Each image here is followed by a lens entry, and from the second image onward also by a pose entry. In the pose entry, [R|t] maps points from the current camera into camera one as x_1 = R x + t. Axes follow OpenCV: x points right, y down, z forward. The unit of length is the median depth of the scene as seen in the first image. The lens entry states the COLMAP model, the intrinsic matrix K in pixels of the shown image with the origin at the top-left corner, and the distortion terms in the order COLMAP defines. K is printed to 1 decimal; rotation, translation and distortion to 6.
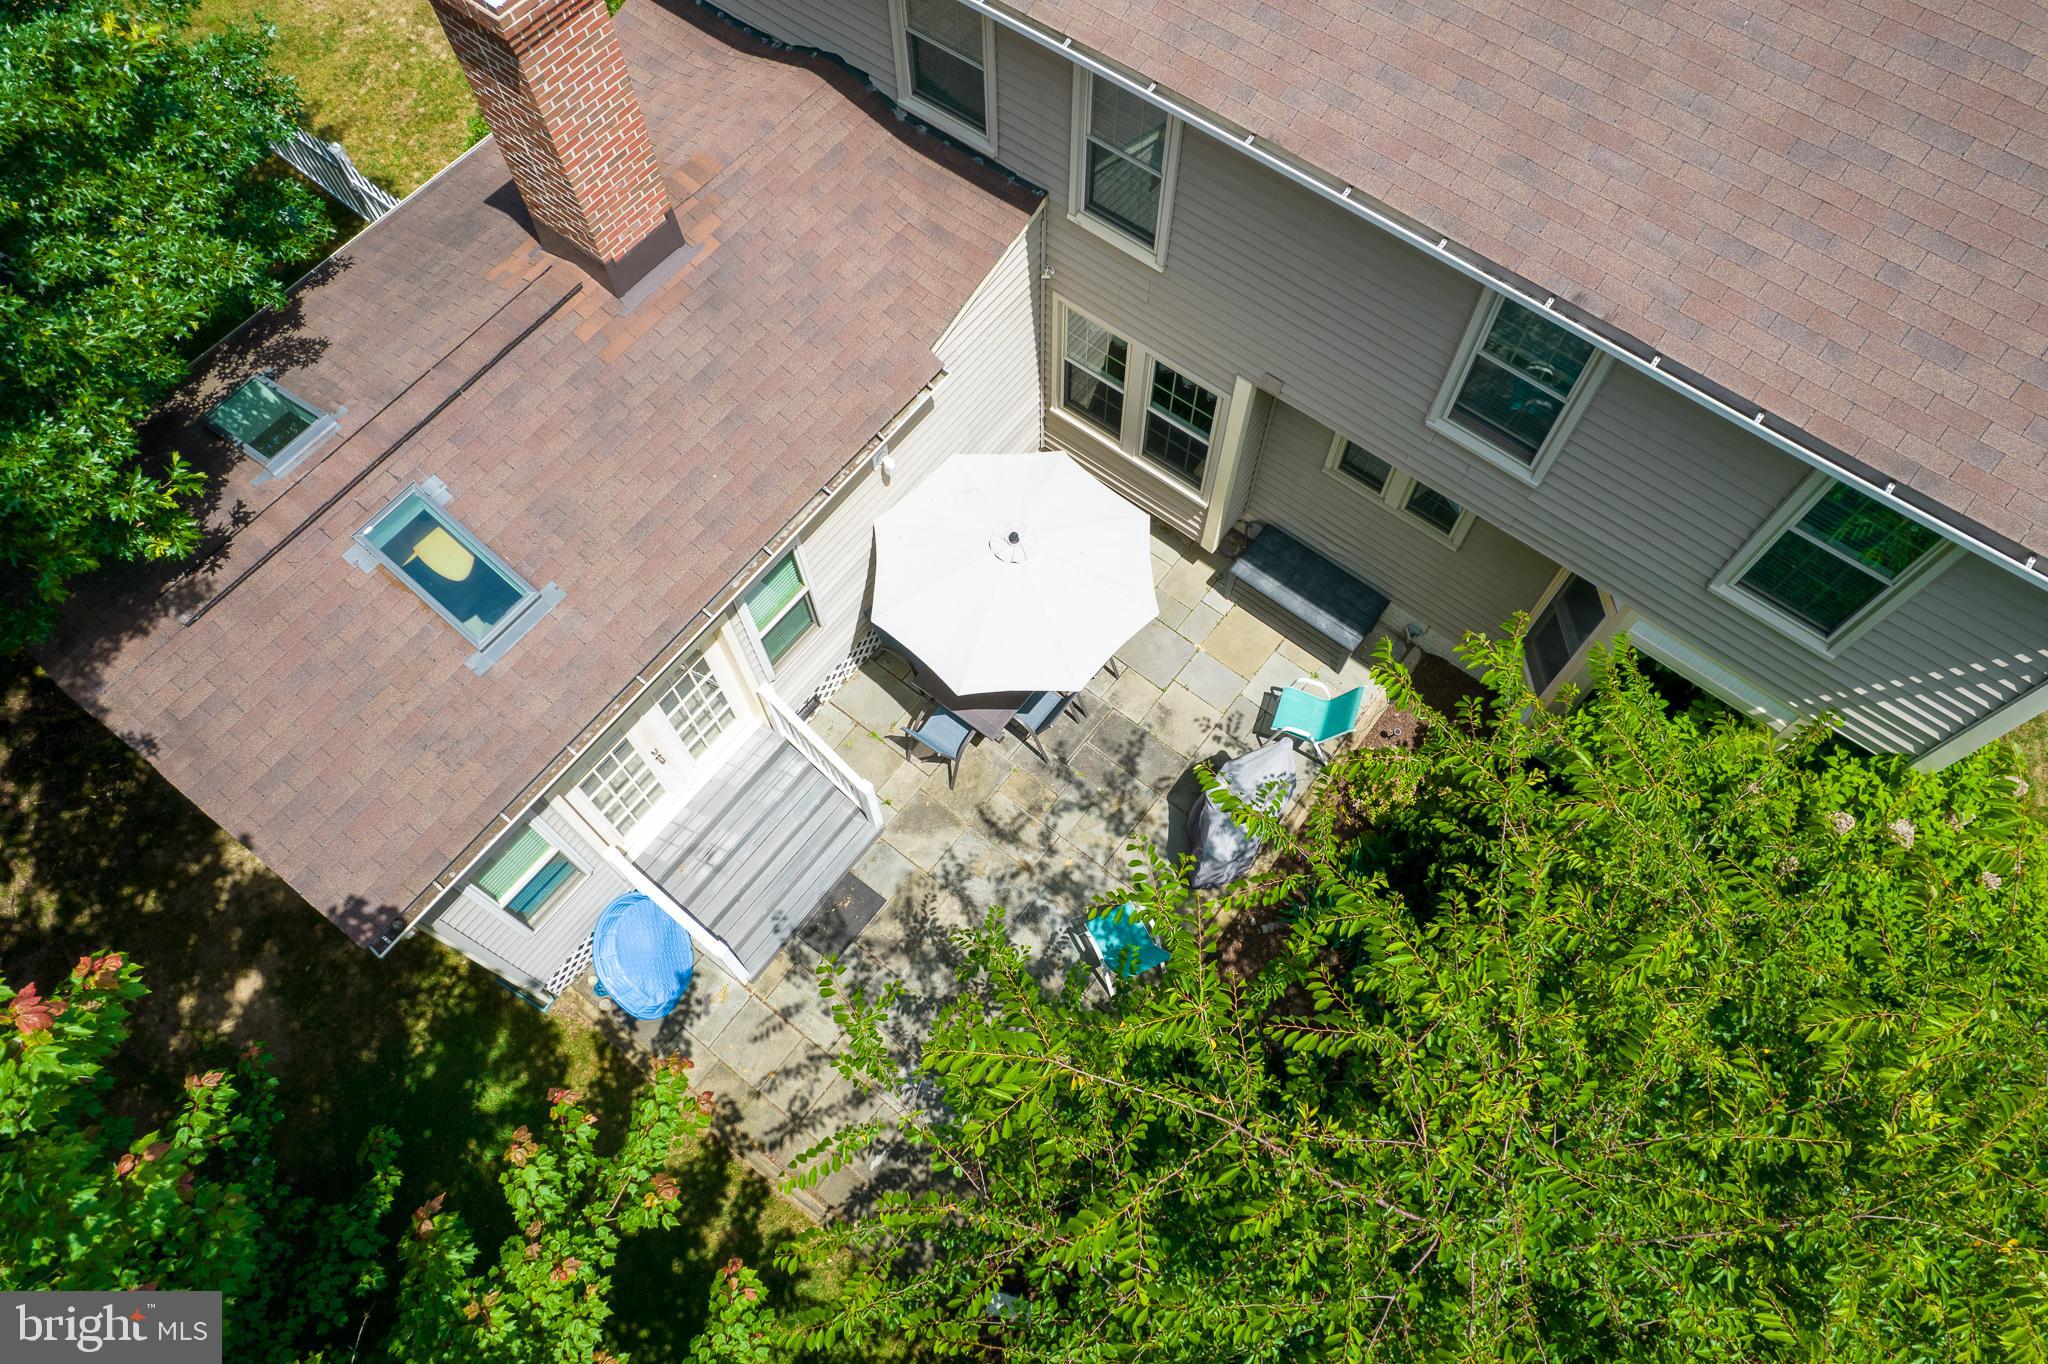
lens RADIAL K [[1303.1, 0, 1004.1], [0, 1303.1, 690.9], [0, 0, 1]] dist [-0.068486, 0.059427]
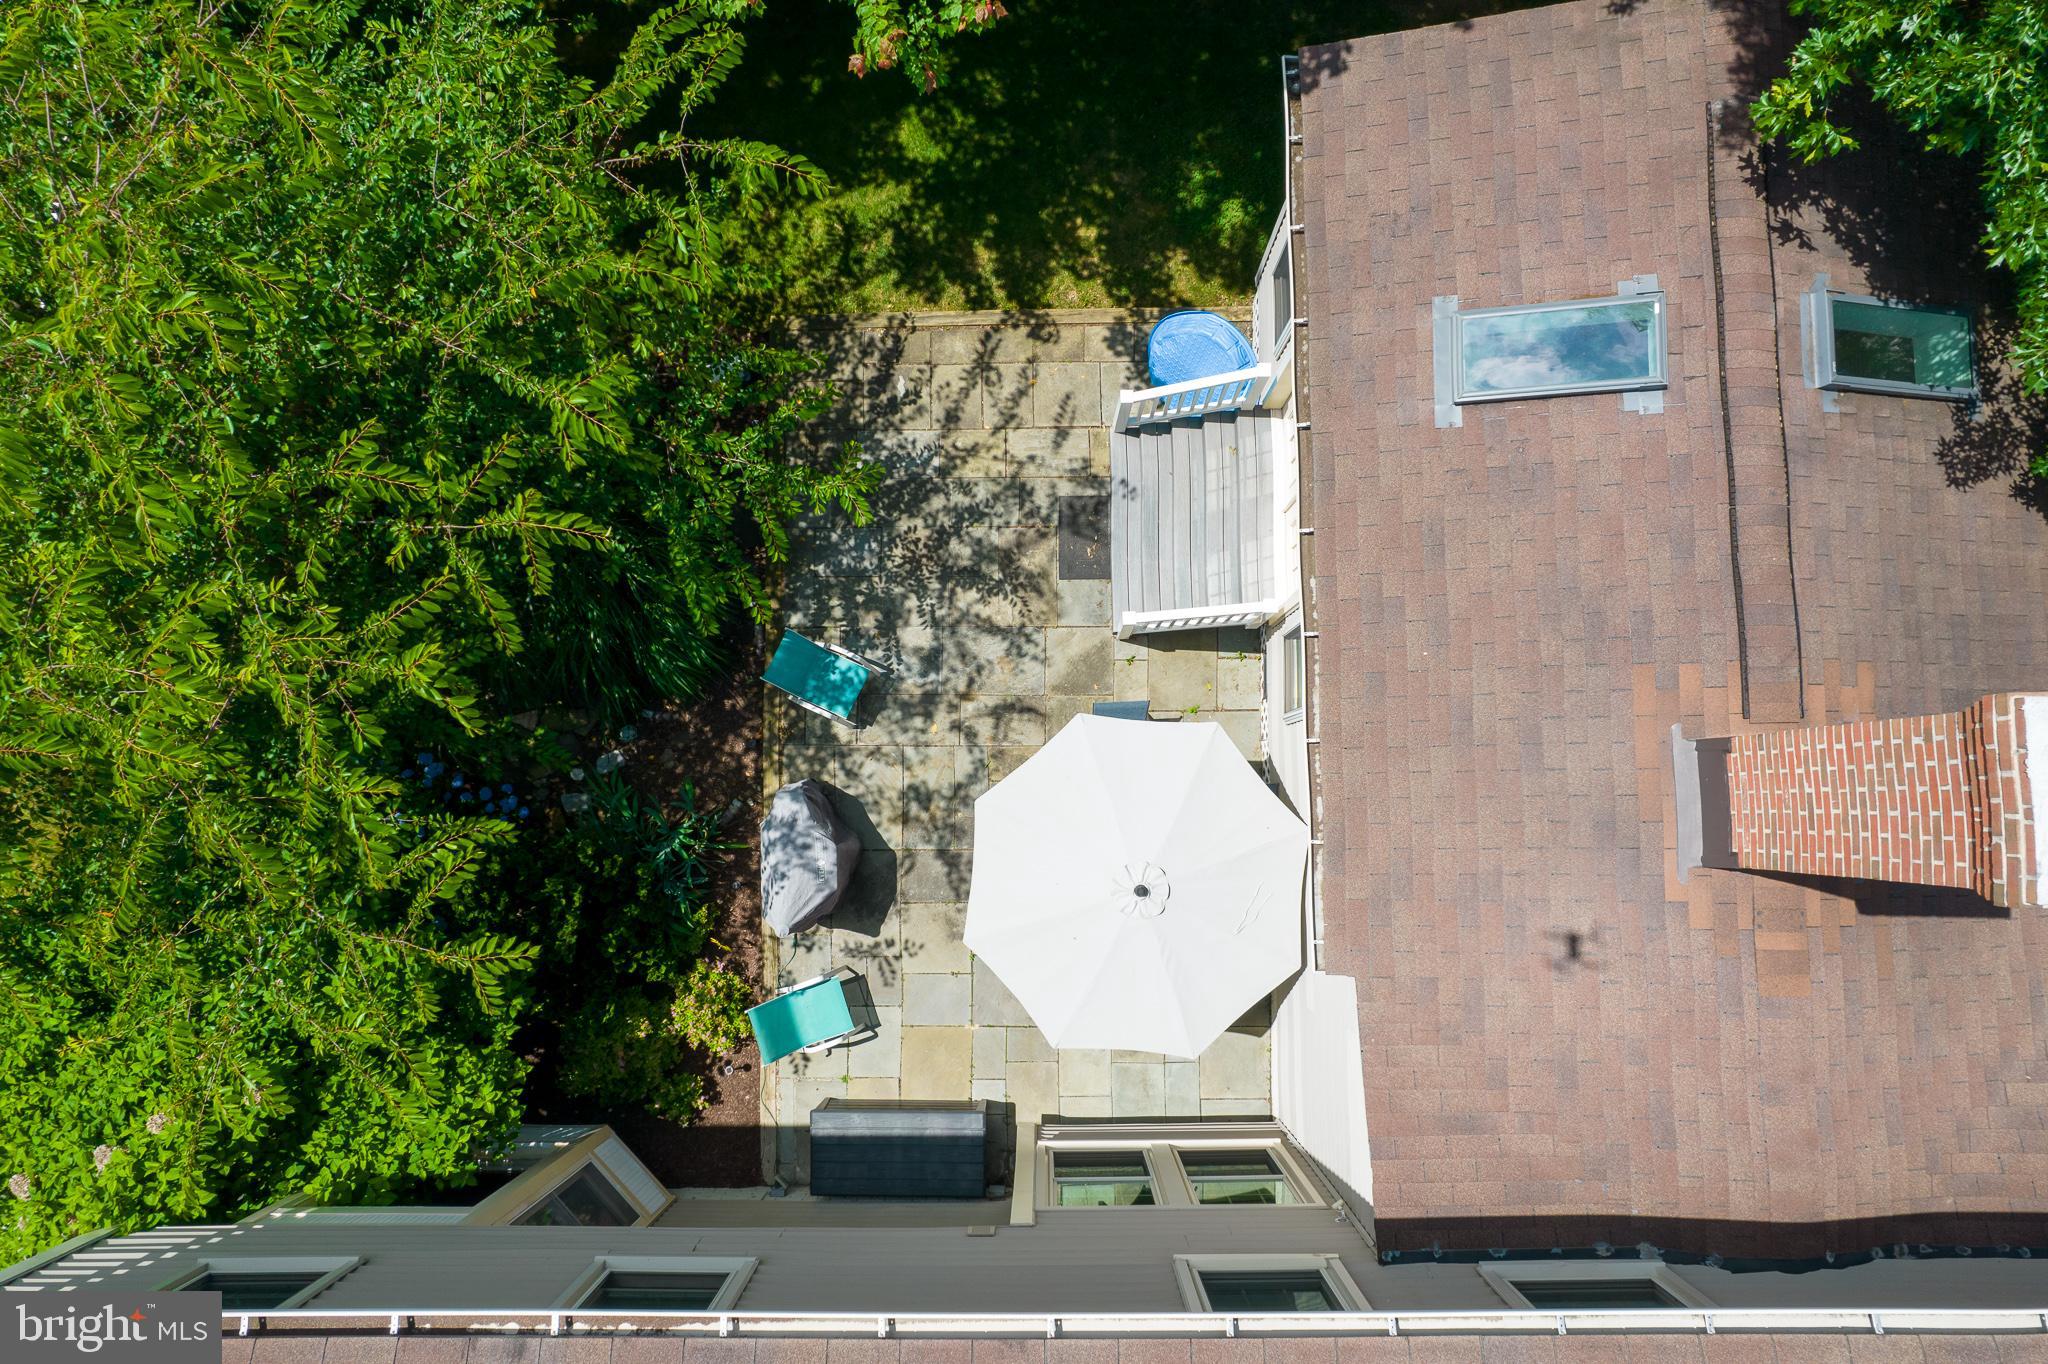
lens RADIAL K [[1303.1, 0, 1034.5], [0, 1303.1, 676.9], [0, 0, 1]] dist [-0.068486, 0.059427]
pose [[-0.779809, 0.624735, -0.040050, 0.007778], [-0.560304, -0.667989, 0.489745, -0.364346], [0.279208, 0.404347, 0.870945, 0.190603]]
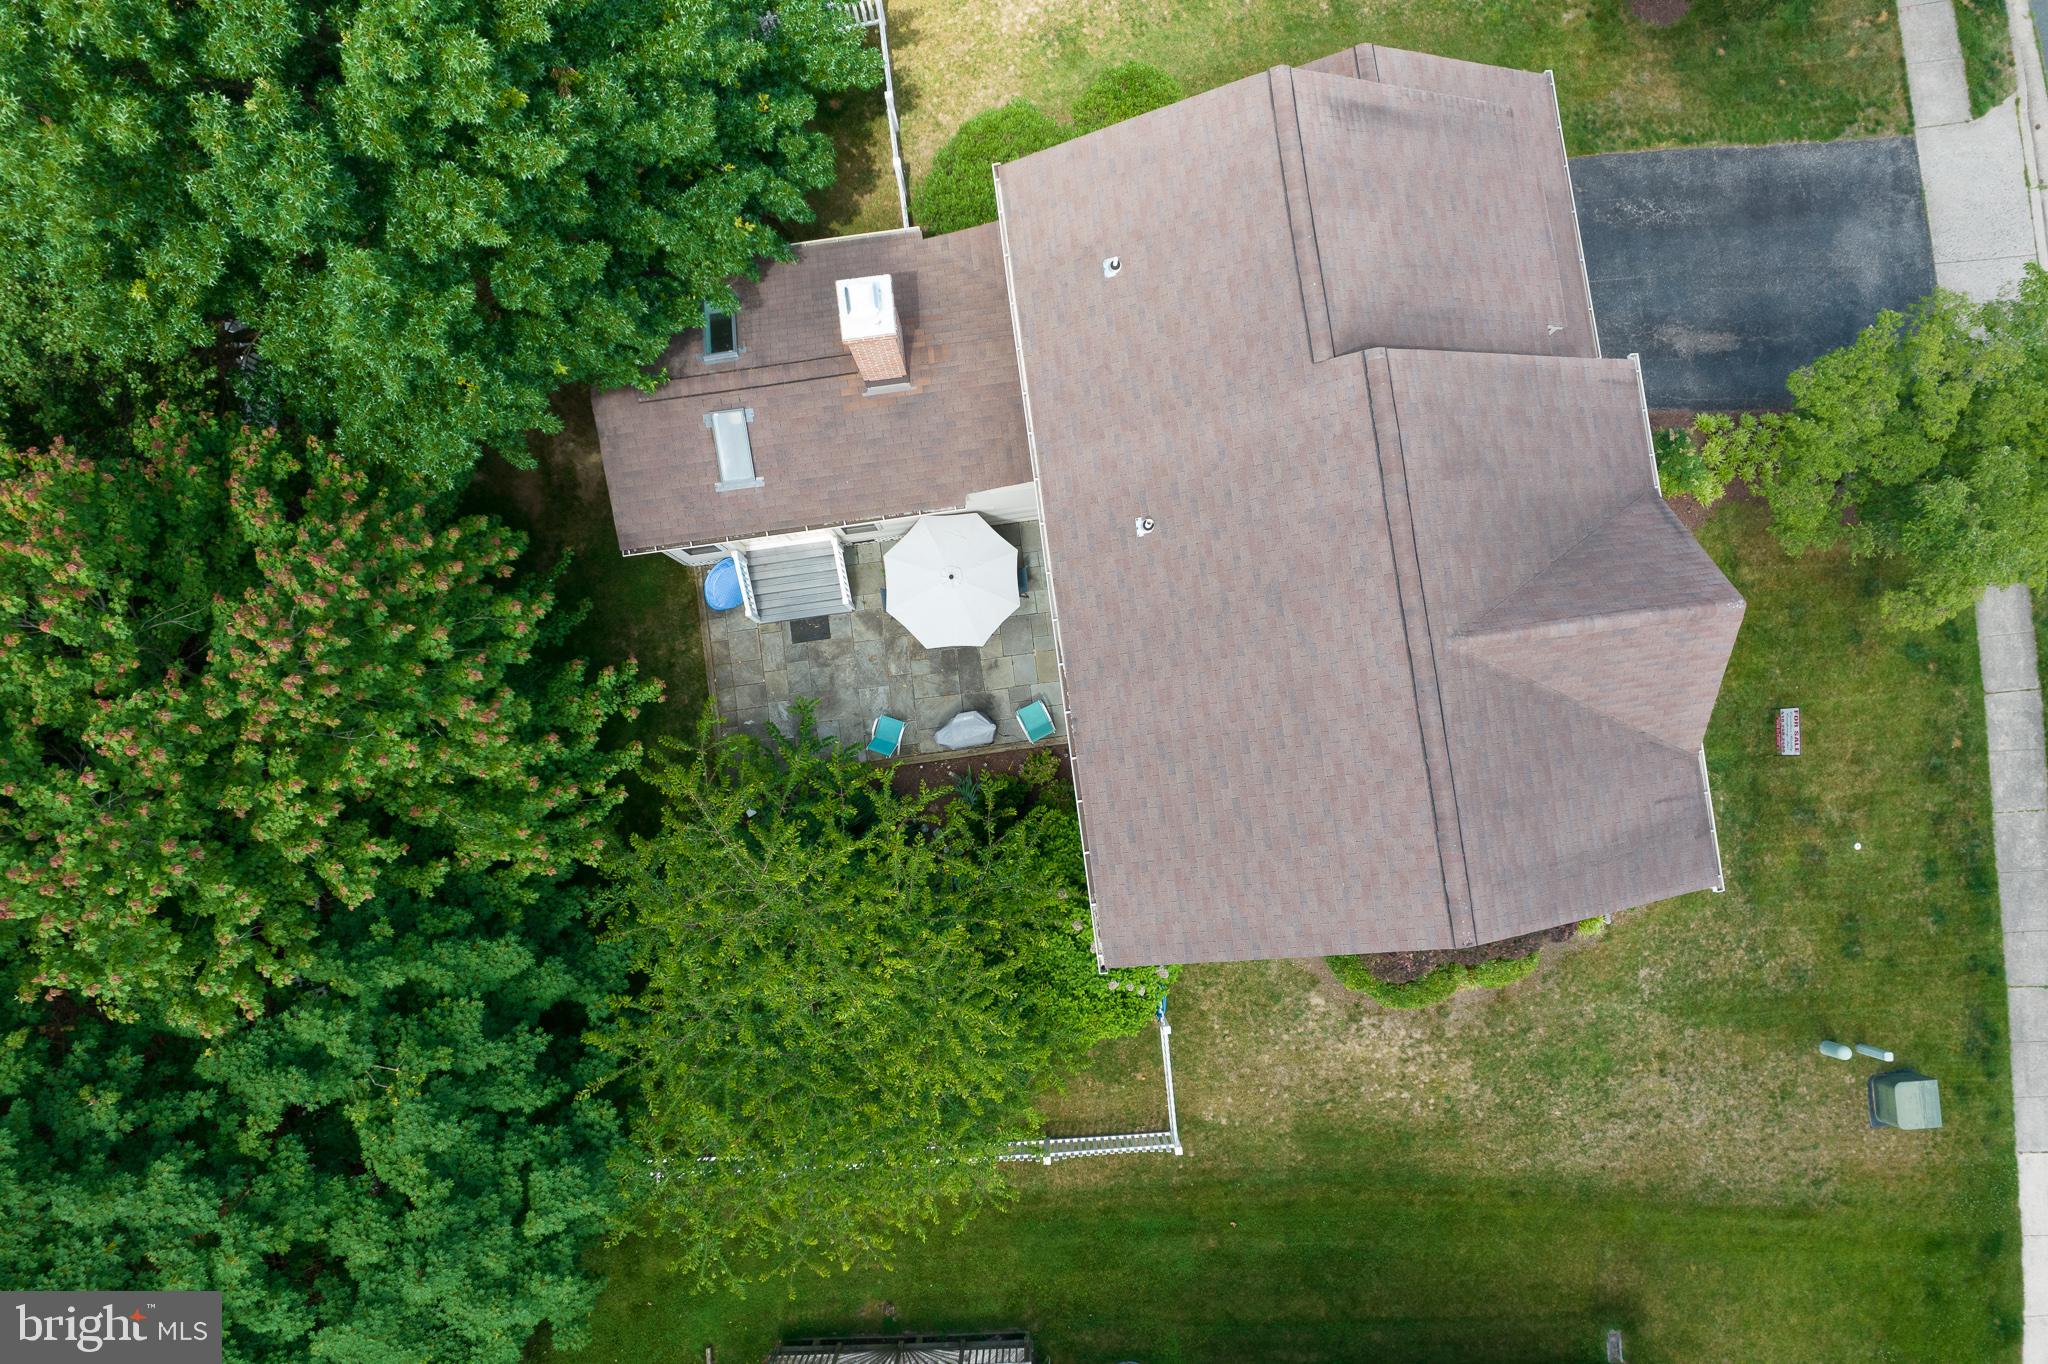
lens RADIAL K [[1303.1, 0, 1028.6], [0, 1303.1, 685.3], [0, 0, 1]] dist [-0.068486, 0.059427]
pose [[0.716747, 0.696442, -0.035237, 0.279295], [-0.636897, 0.674369, 0.373616, -0.819765], [0.283965, -0.245346, 0.926914, -0.932936]]
